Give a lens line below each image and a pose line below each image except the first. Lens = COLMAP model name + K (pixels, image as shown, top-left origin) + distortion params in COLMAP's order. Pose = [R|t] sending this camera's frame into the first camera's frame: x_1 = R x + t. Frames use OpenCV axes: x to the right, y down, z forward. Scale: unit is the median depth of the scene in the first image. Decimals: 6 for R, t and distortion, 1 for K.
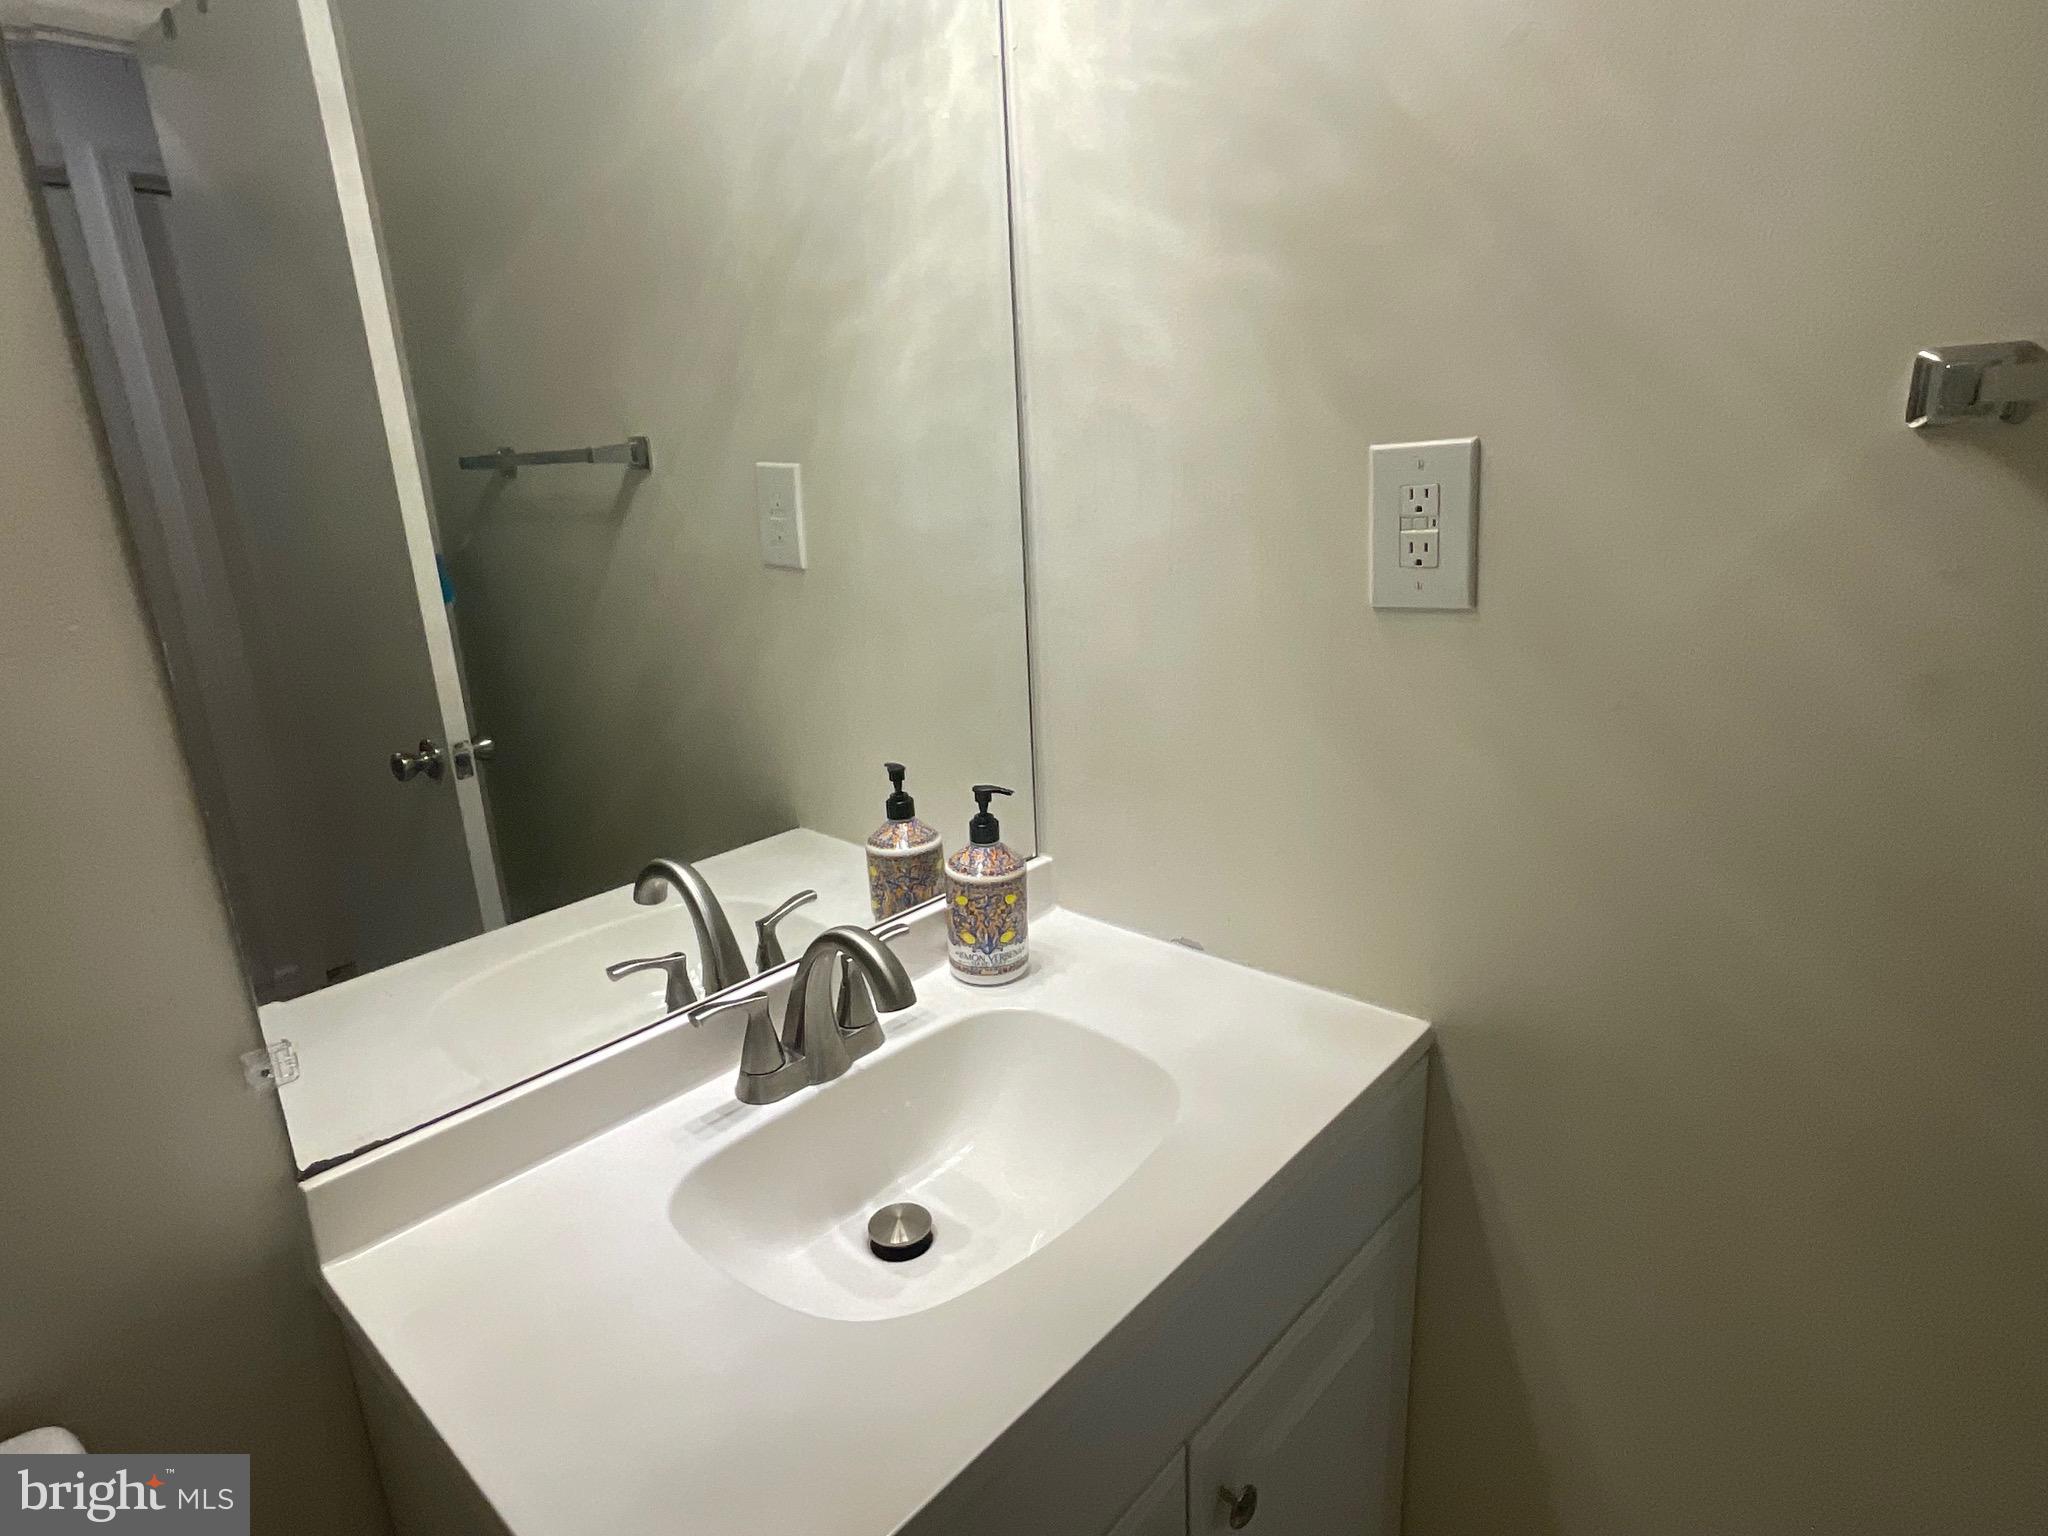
lens RADIAL K [[1113.6, 0, 1019.5], [0, 1113.6, 764.5], [0, 0, 1]] dist [-0.000907, 0.002075]
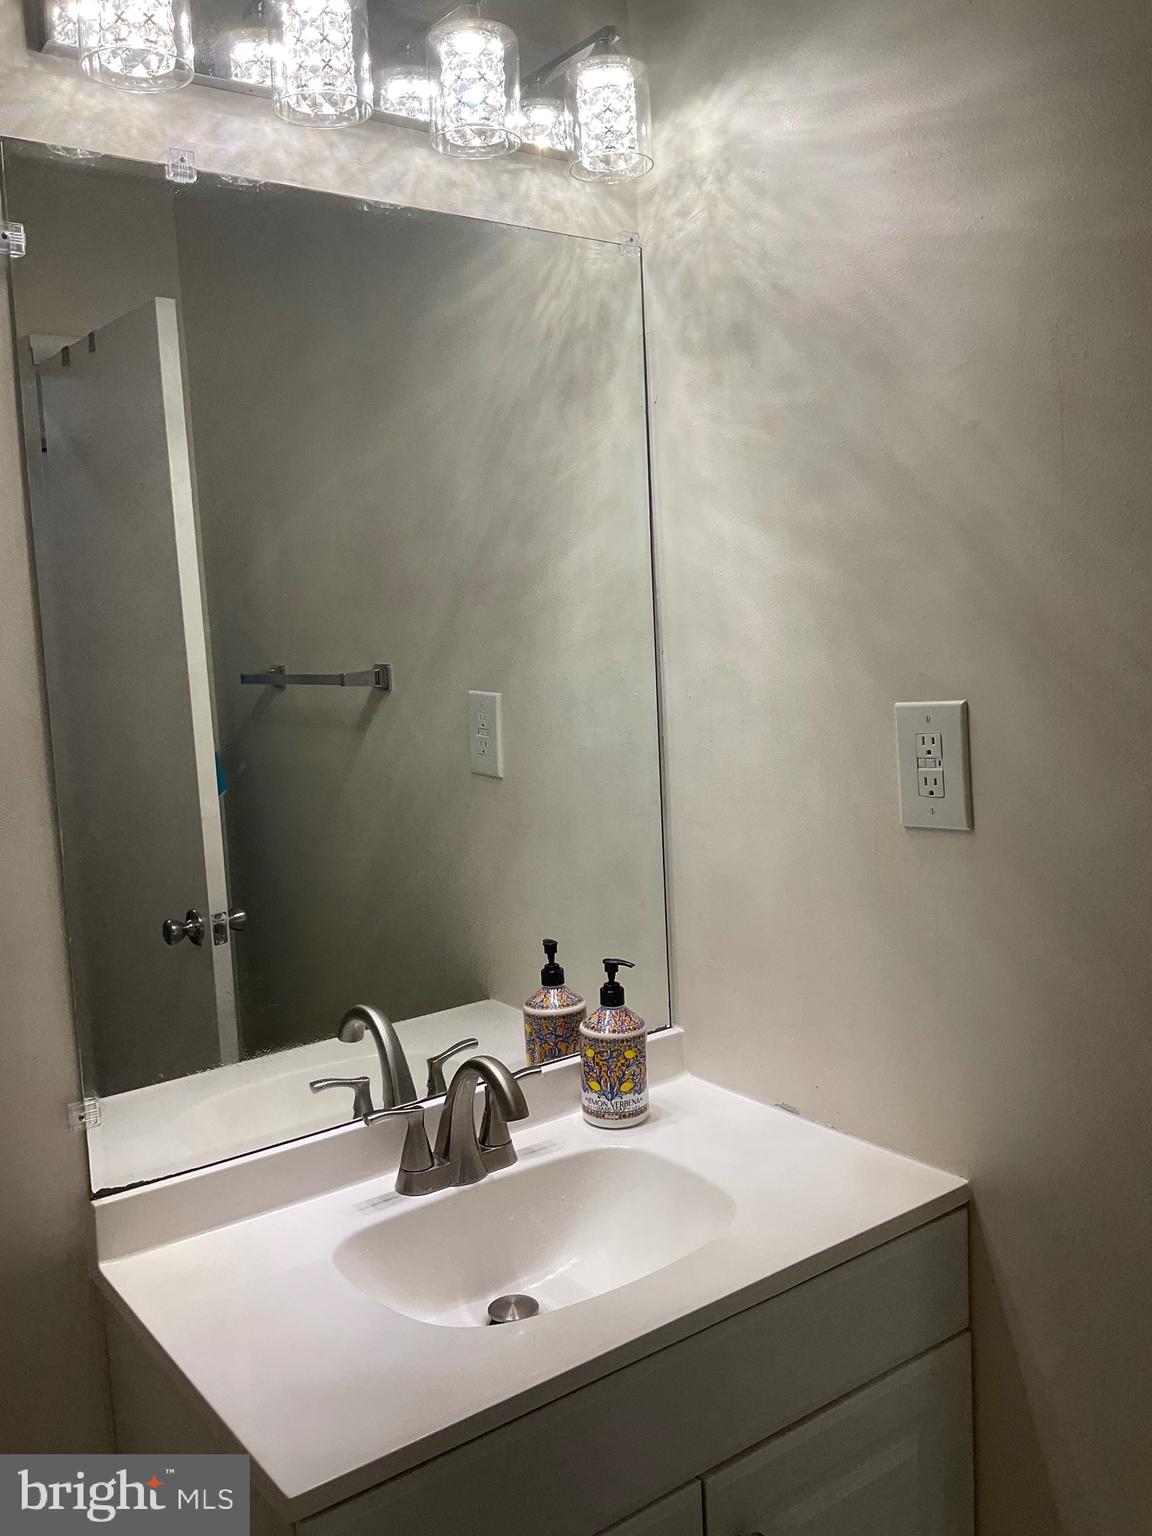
lens RADIAL K [[1283.9, 0, 574.1], [0, 1283.9, 773.7], [0, 0, 1]] dist [0.110338, -0.225789]
pose [[0.980123, 0.021077, -0.197270, 0.203200], [-0.052158, 0.986737, -0.153717, 0.038121], [0.191414, 0.160951, 0.968223, -0.425016]]
